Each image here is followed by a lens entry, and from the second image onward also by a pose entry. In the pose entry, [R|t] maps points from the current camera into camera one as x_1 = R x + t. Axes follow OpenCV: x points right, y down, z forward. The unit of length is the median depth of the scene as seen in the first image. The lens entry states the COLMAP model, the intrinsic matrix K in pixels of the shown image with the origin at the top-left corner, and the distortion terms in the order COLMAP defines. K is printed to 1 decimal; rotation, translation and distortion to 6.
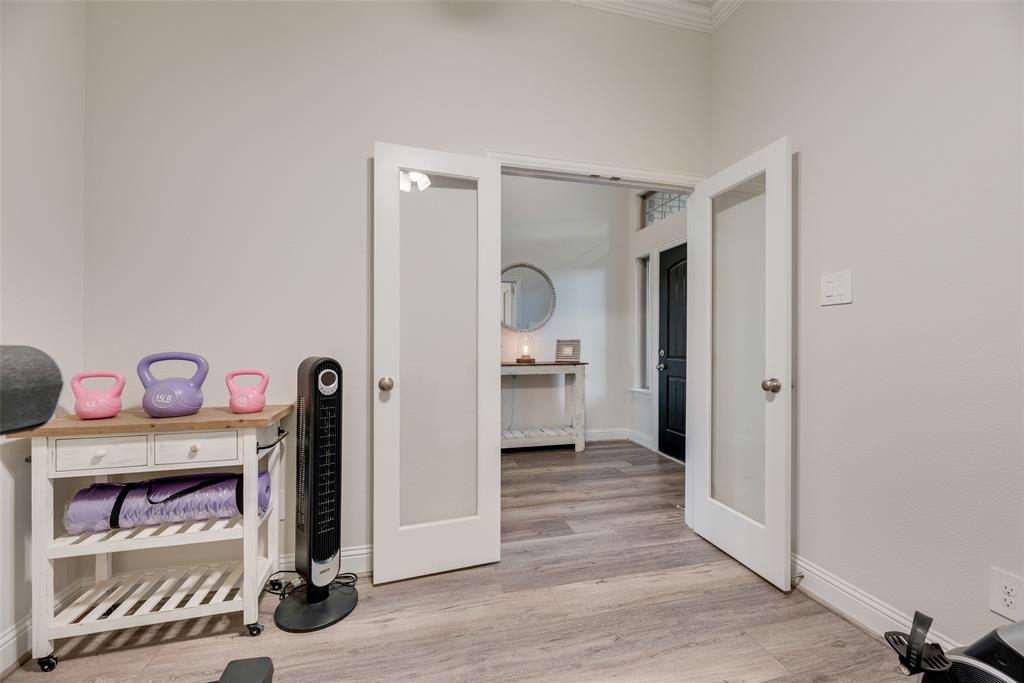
lens RADIAL K [[410.0, 0, 521.9], [0, 410.0, 344.4], [0, 0, 1]] dist [0.007062, -0.000196]
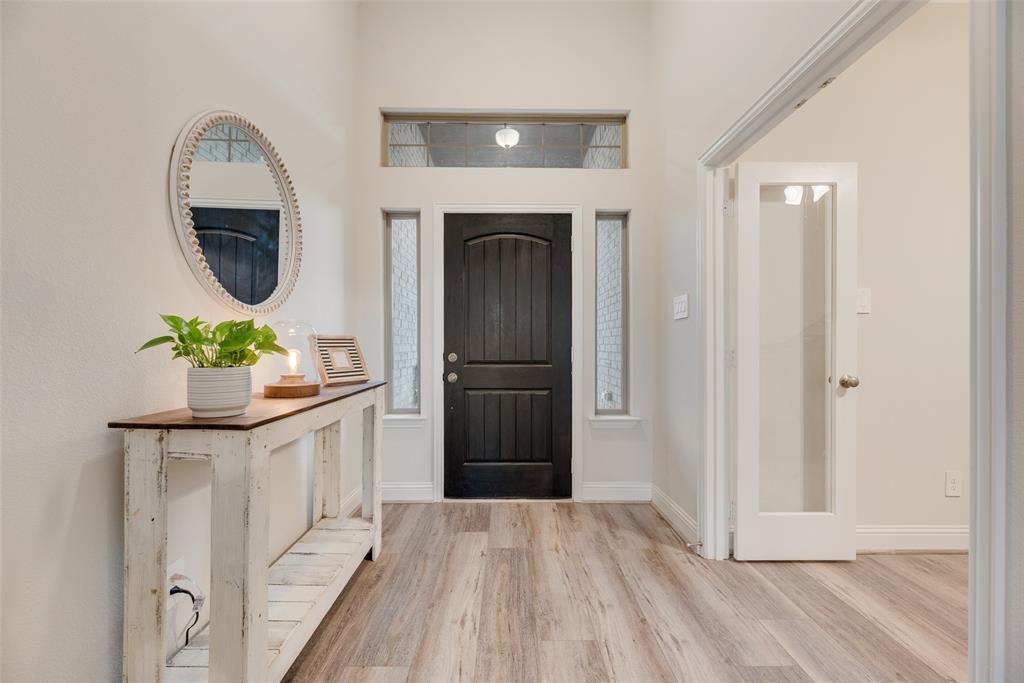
lens RADIAL K [[410.0, 0, 520.5], [0, 410.0, 351.0], [0, 0, 1]] dist [0.007062, -0.000196]
pose [[0.248353, -0.014336, 0.968563, -0.326310], [0.001230, 0.999894, 0.014485, -0.000850], [-0.968669, -0.002406, 0.248345, 0.754775]]
